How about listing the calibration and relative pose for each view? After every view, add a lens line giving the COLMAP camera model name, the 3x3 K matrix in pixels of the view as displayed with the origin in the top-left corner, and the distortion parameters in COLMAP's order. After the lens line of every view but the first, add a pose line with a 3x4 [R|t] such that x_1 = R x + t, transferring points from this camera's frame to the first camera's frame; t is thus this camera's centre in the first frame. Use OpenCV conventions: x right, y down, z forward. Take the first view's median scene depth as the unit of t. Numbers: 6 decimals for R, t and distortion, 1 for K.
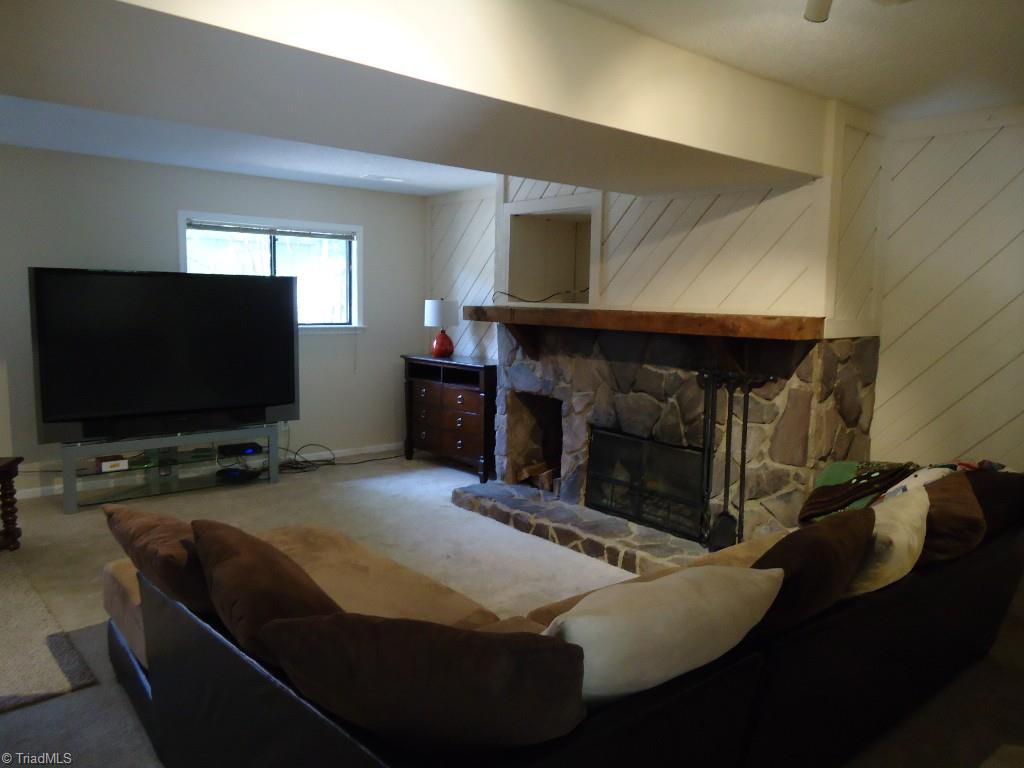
lens RADIAL K [[751.8, 0, 515.4], [0, 751.8, 385.4], [0, 0, 1]] dist [-0.000918, -0.001225]
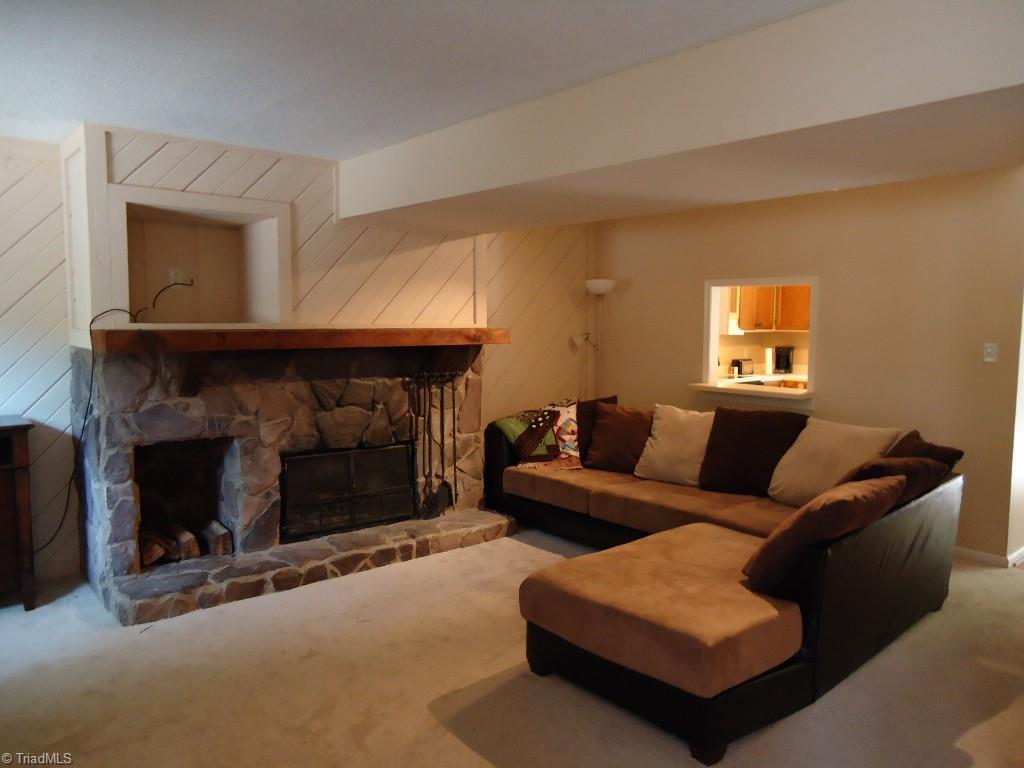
lens RADIAL K [[751.8, 0, 514.9], [0, 751.8, 383.0], [0, 0, 1]] dist [-0.000918, -0.001225]
pose [[-0.011509, -0.103814, 0.994530, -0.879242], [0.110319, 0.988393, 0.104450, -0.106712], [-0.993830, 0.110917, 0.000077, 0.767140]]
